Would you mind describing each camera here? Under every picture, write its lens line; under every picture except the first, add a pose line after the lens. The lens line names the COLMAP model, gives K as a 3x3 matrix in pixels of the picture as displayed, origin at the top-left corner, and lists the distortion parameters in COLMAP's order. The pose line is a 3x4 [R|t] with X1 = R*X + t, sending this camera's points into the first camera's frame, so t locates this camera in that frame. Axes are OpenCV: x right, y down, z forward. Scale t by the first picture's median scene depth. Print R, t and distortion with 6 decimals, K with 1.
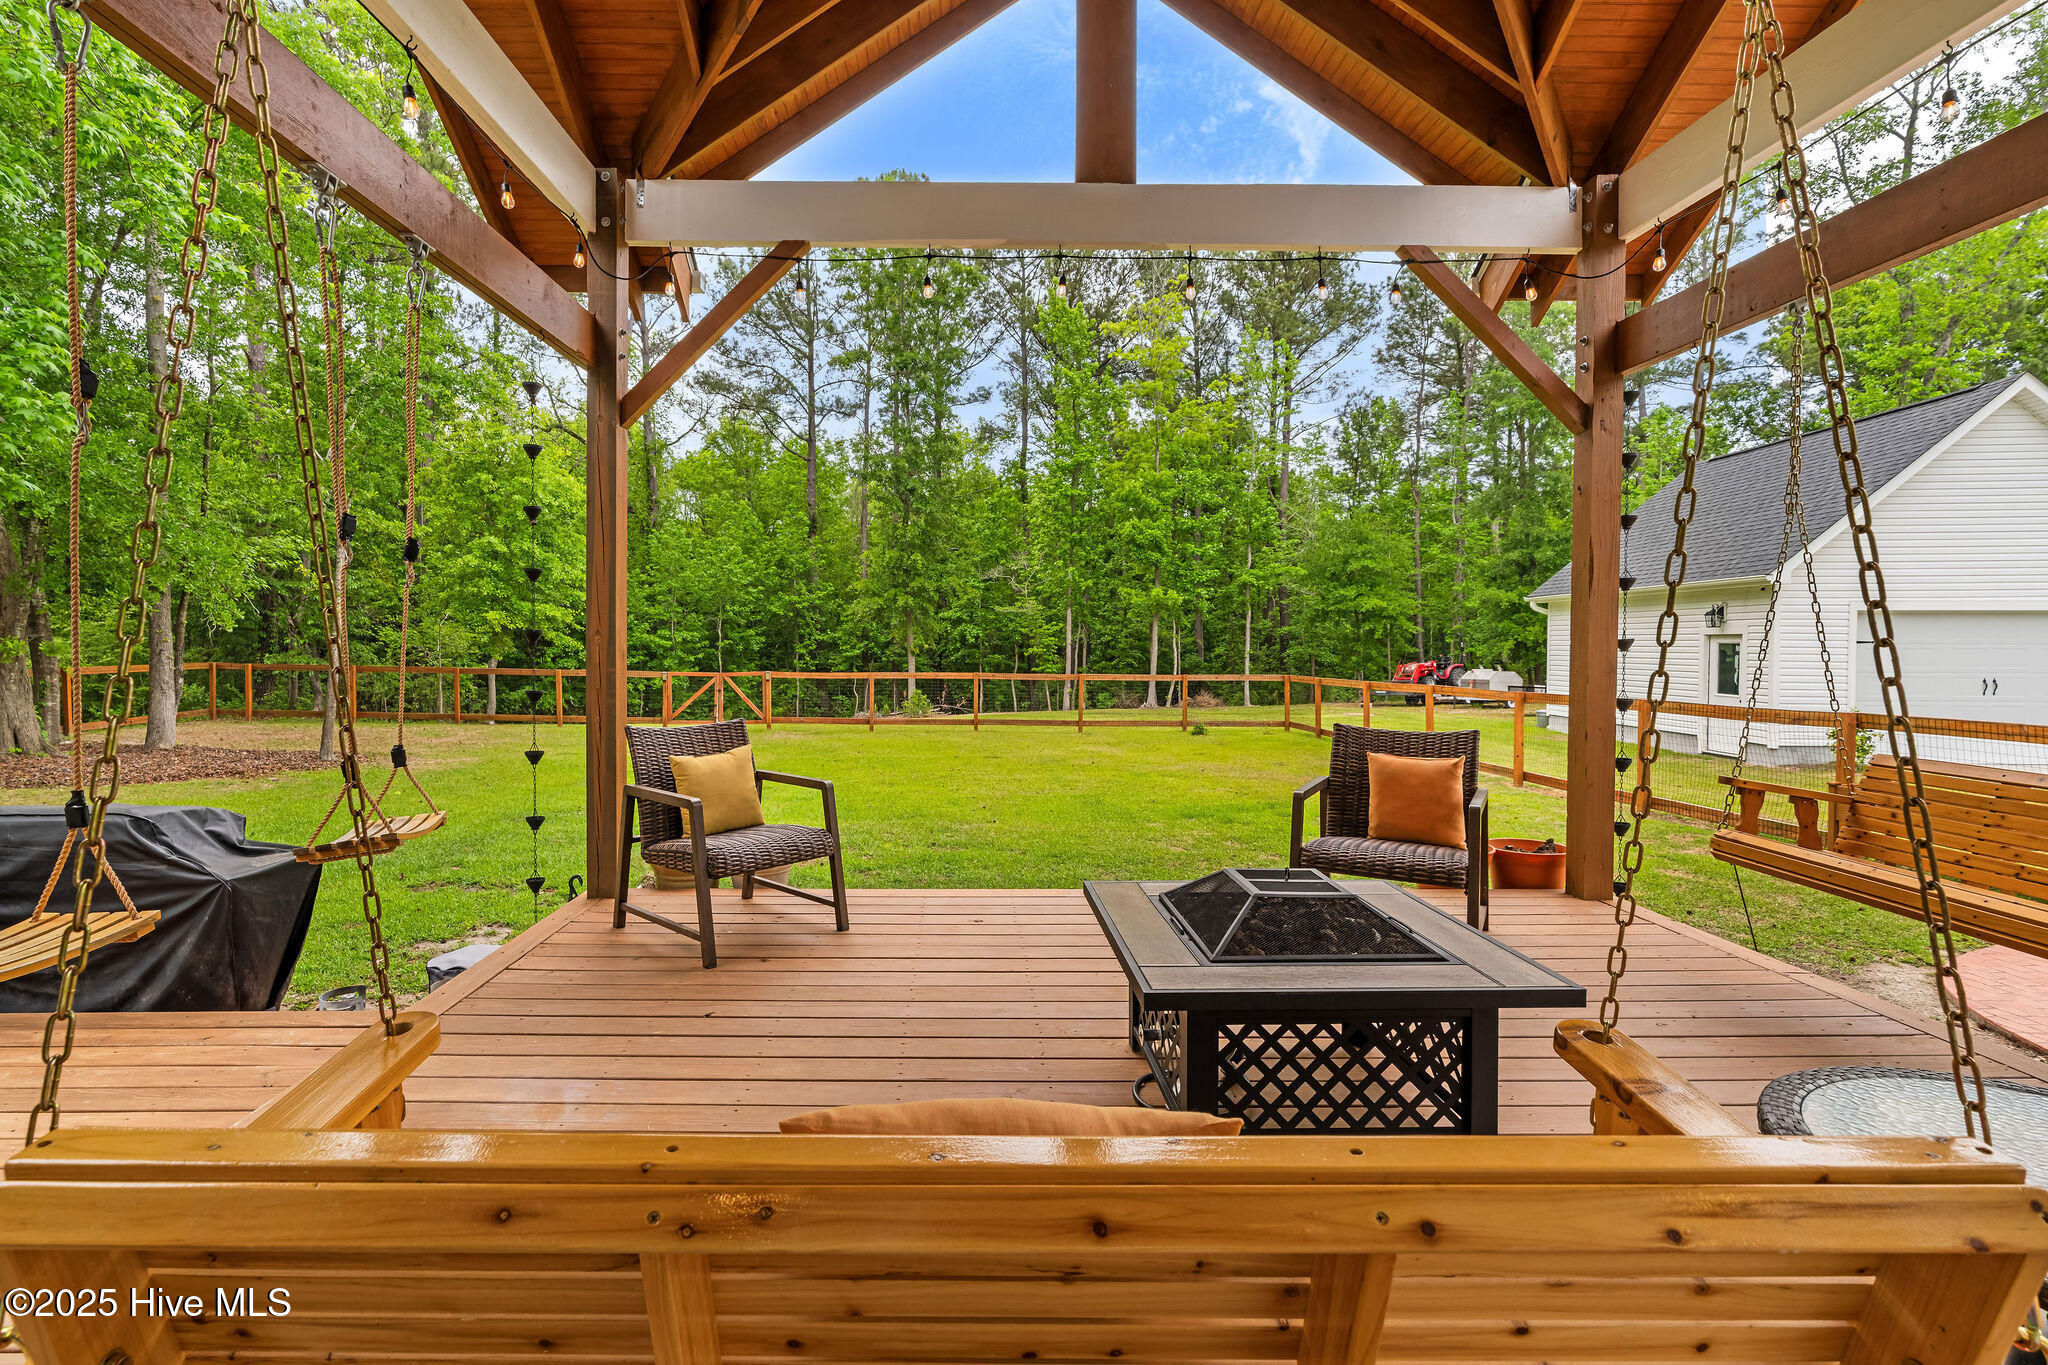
lens RADIAL K [[956.2, 0, 967.7], [0, 956.2, 660.0], [0, 0, 1]] dist [-0.004468, -0.000578]
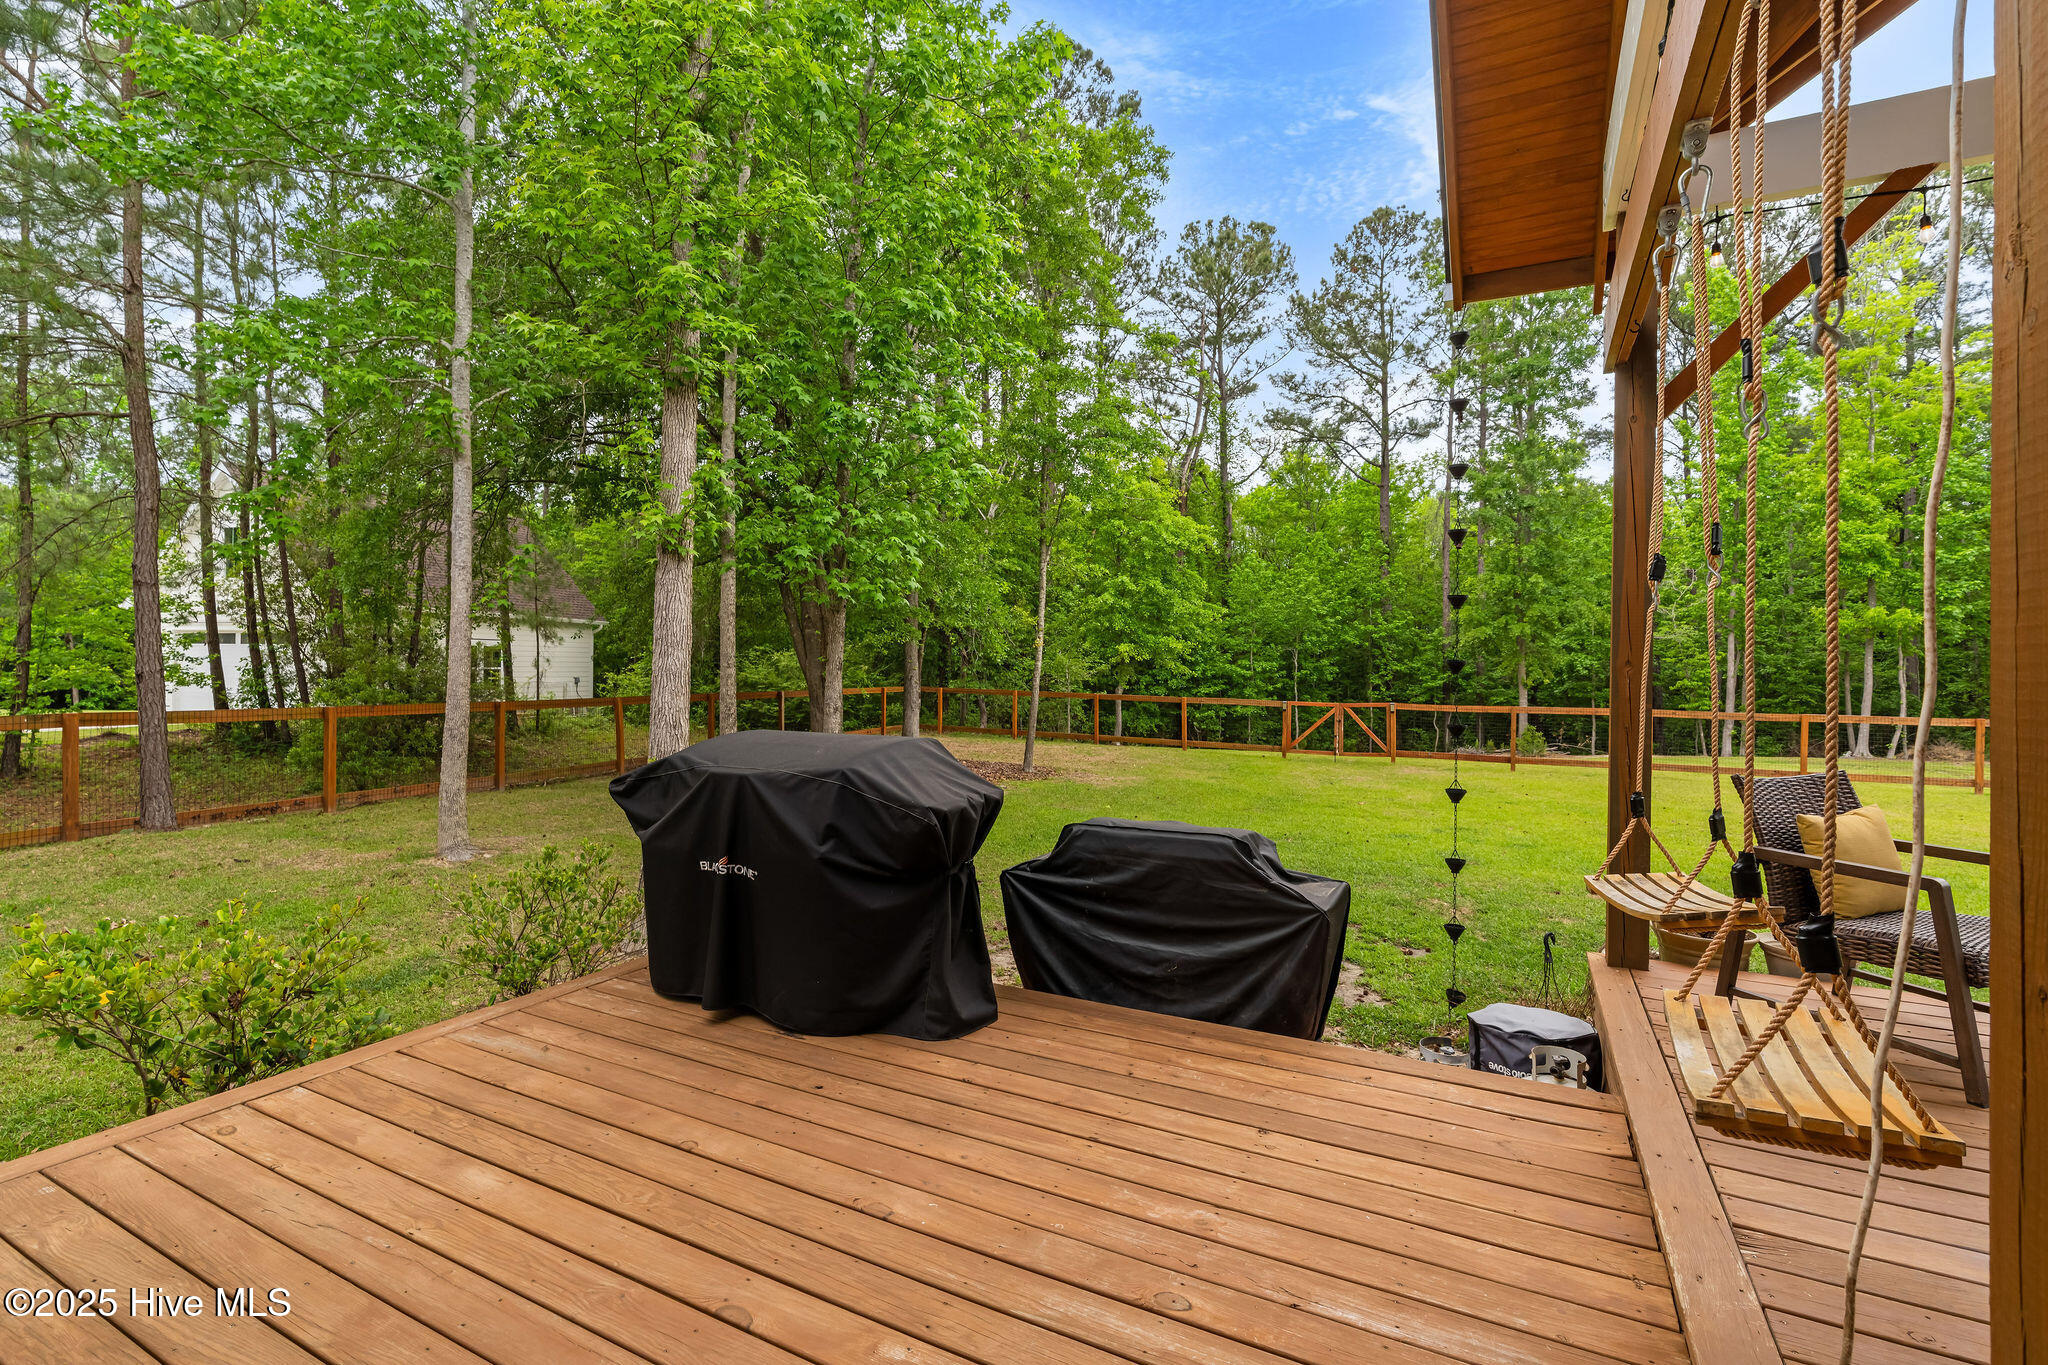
lens RADIAL K [[926.9, 0, 1027.7], [0, 926.9, 671.6], [0, 0, 1]] dist [-0.004910, 0.000162]
pose [[0.882288, 0.005165, -0.470682, -0.052272], [-0.014106, 0.999781, -0.015470, 0.000065], [0.470499, 0.020288, 0.882167, -0.000471]]
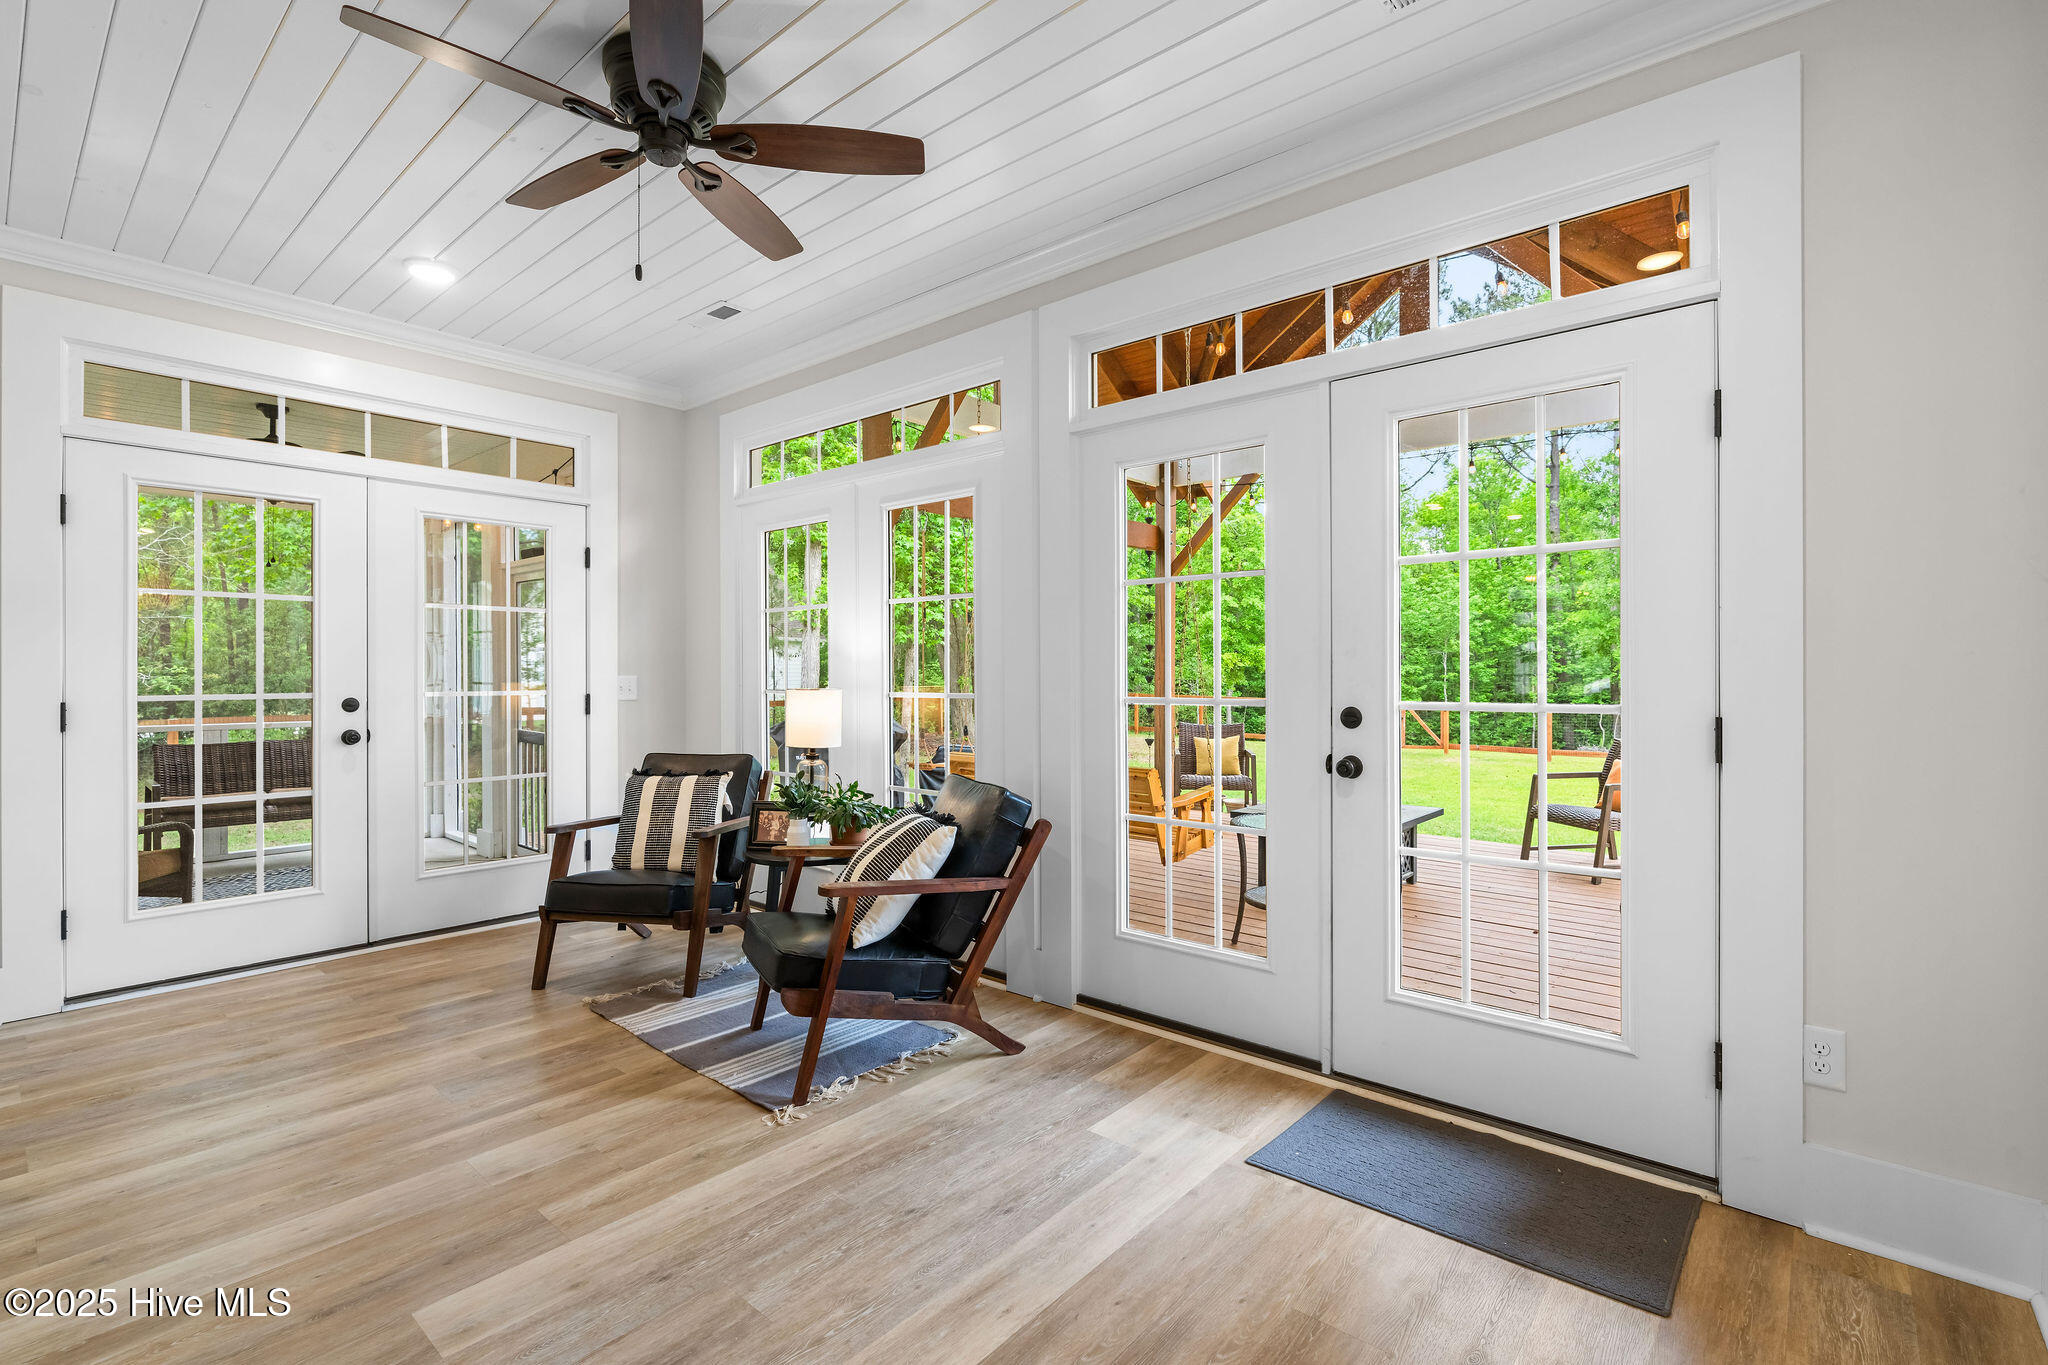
lens RADIAL K [[926.9, 0, 1027.7], [0, 926.9, 671.6], [0, 0, 1]] dist [-0.004910, 0.000162]
pose [[0.748706, -0.004046, -0.662890, 0.078435], [-0.009170, 0.999822, -0.016460, -0.001115], [0.662839, 0.018403, 0.748536, -0.072470]]
